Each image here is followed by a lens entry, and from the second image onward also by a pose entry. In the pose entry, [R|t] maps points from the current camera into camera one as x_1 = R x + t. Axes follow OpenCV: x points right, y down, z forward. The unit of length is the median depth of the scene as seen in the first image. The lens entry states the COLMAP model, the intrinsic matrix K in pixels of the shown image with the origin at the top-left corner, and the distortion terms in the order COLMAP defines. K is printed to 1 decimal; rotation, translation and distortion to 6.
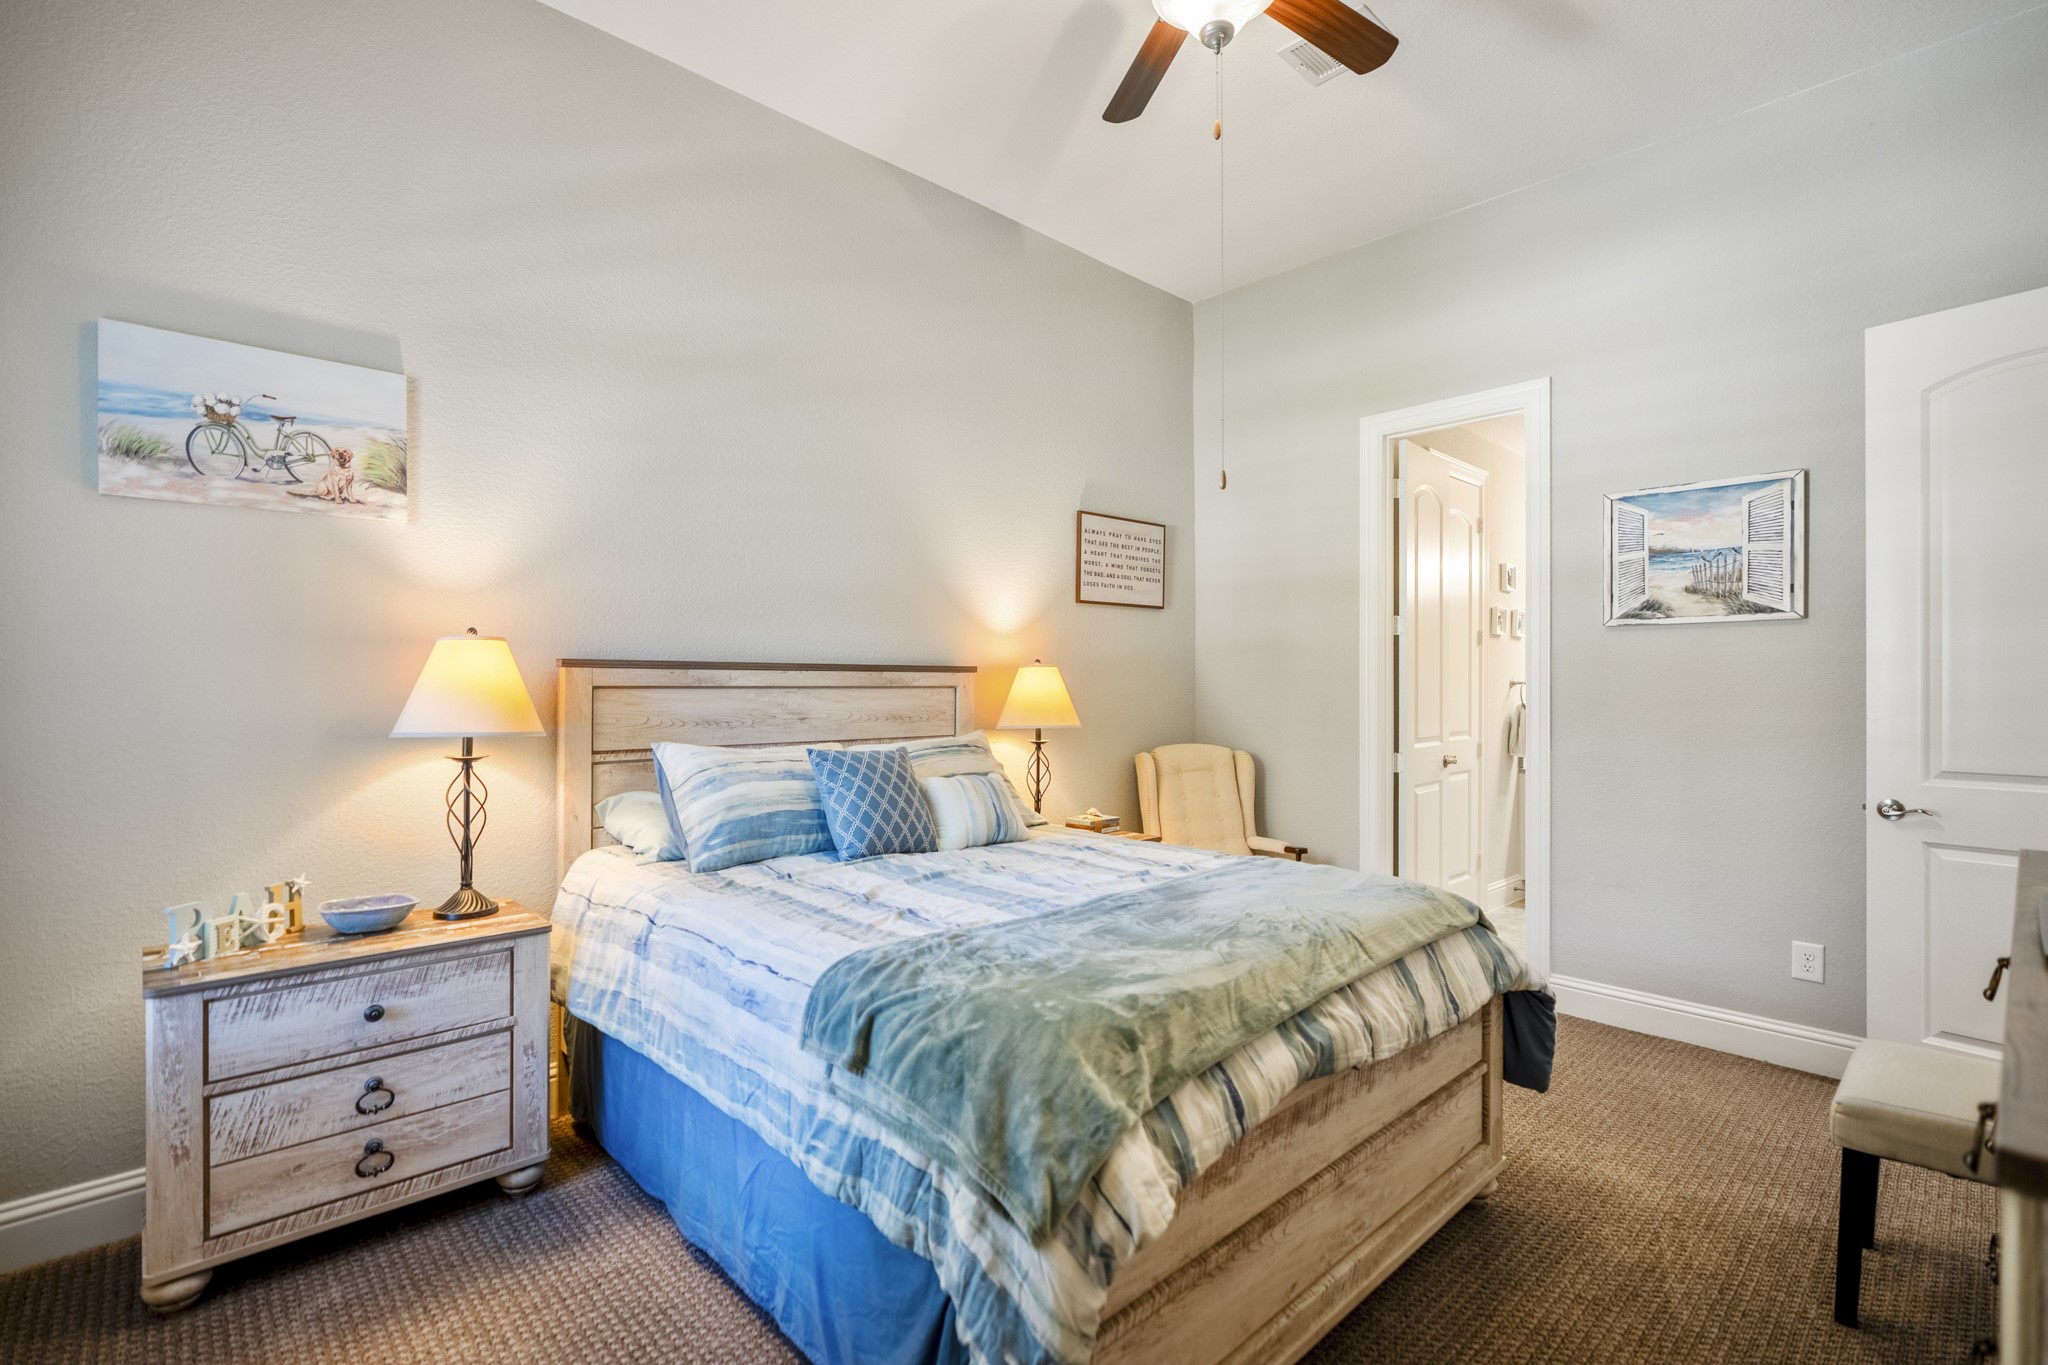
lens RADIAL K [[944.0, 0, 1017.1], [0, 944.0, 680.9], [0, 0, 1]] dist [-0.005615, 0.000051]
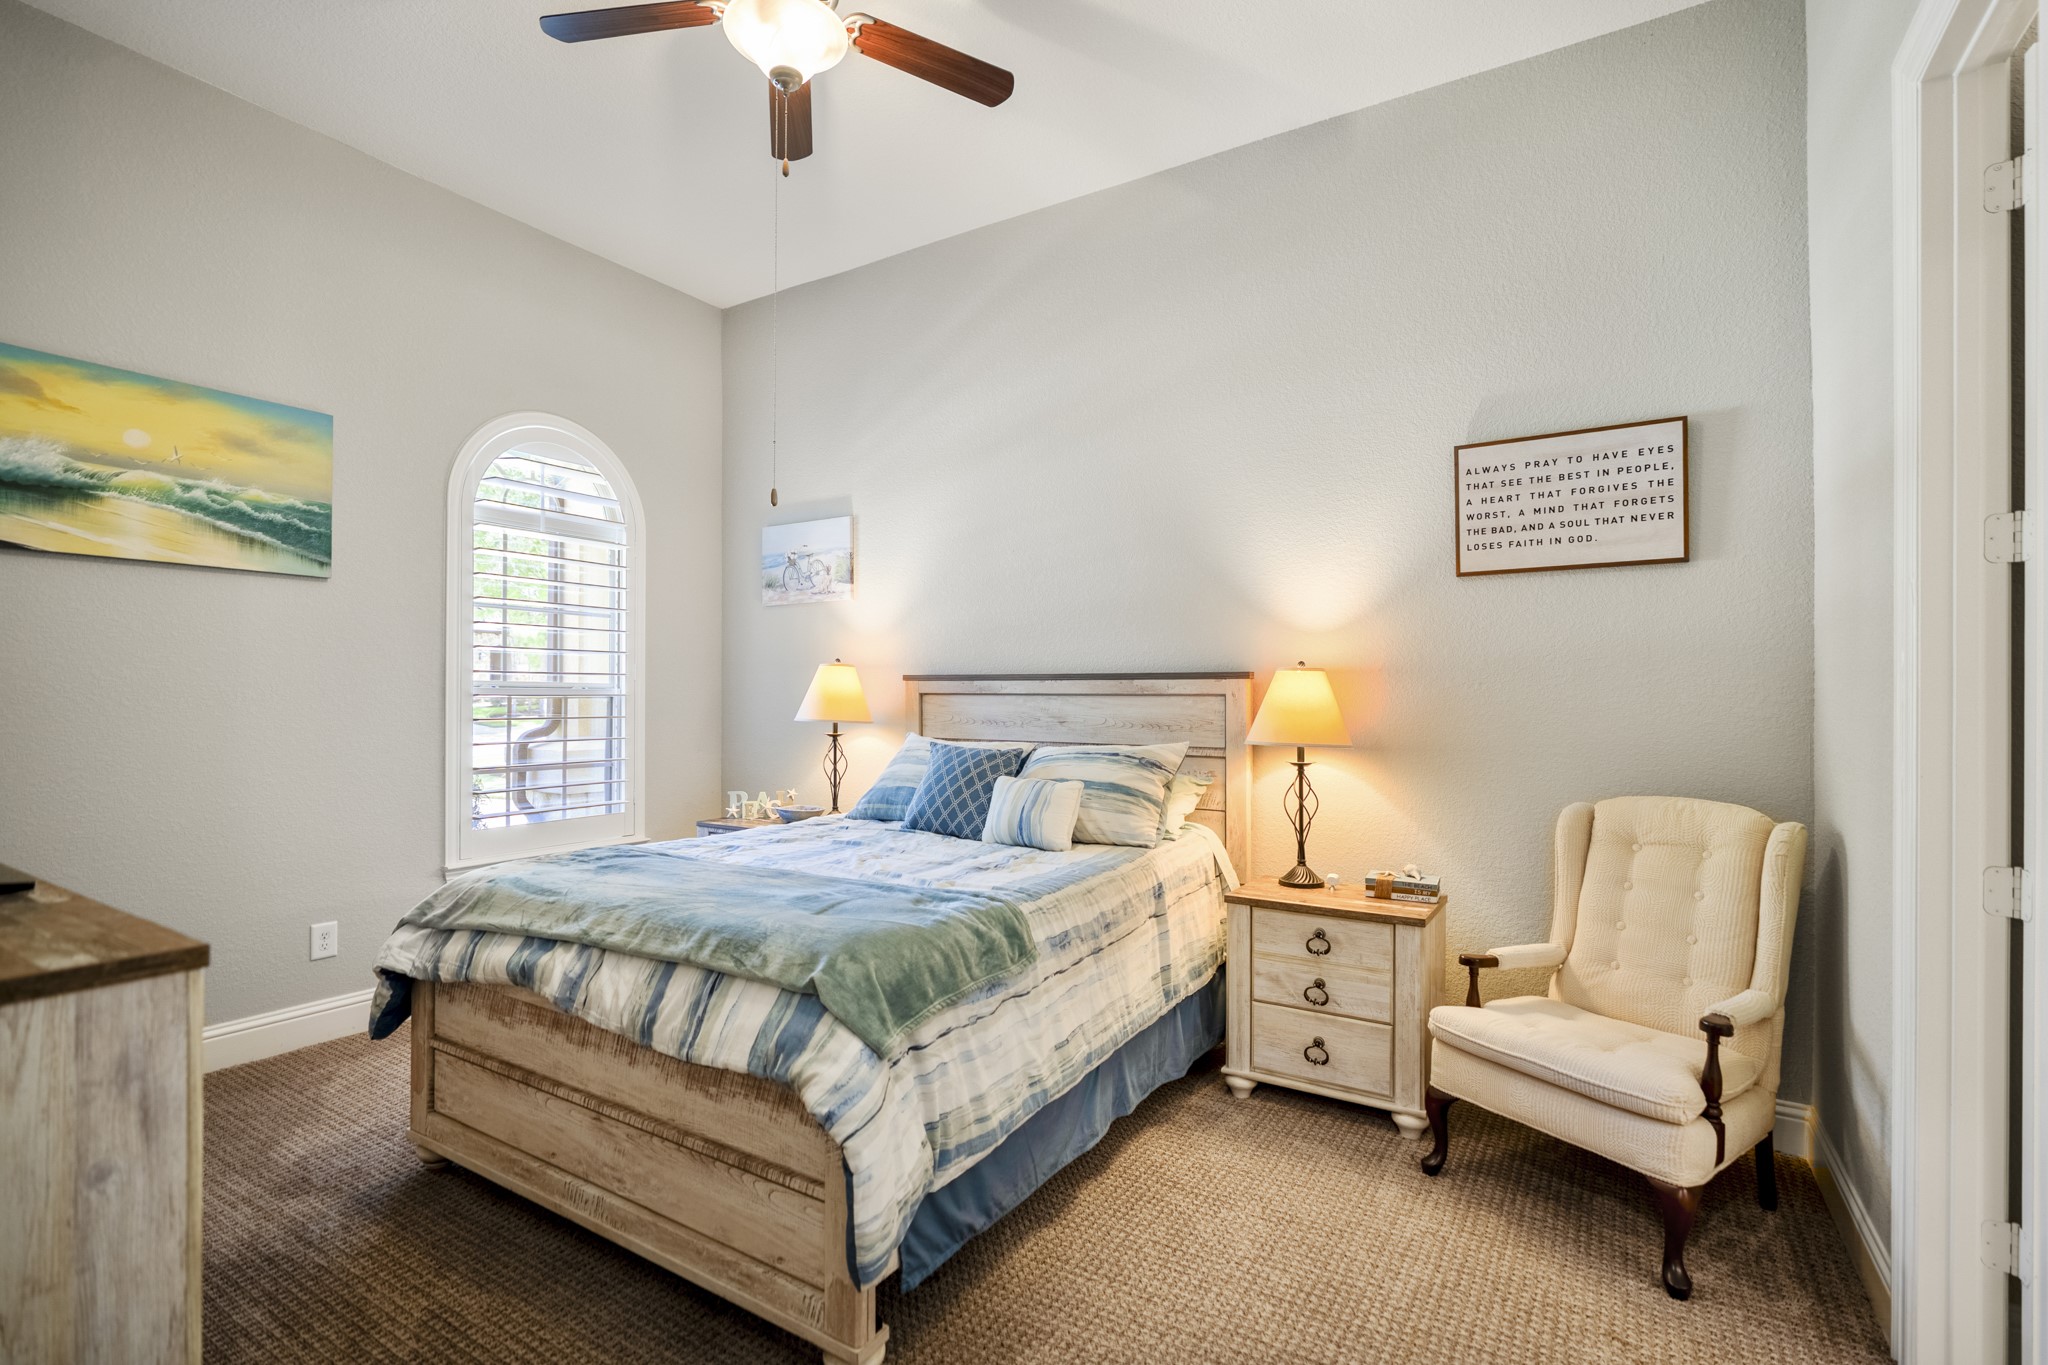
lens RADIAL K [[944.0, 0, 1016.3], [0, 944.0, 687.4], [0, 0, 1]] dist [-0.005615, 0.000051]
pose [[0.256465, -0.005388, -0.966538, 0.897270], [0.003219, 0.999984, -0.004720, 0.003529], [0.966548, -0.001900, 0.256478, 0.672826]]
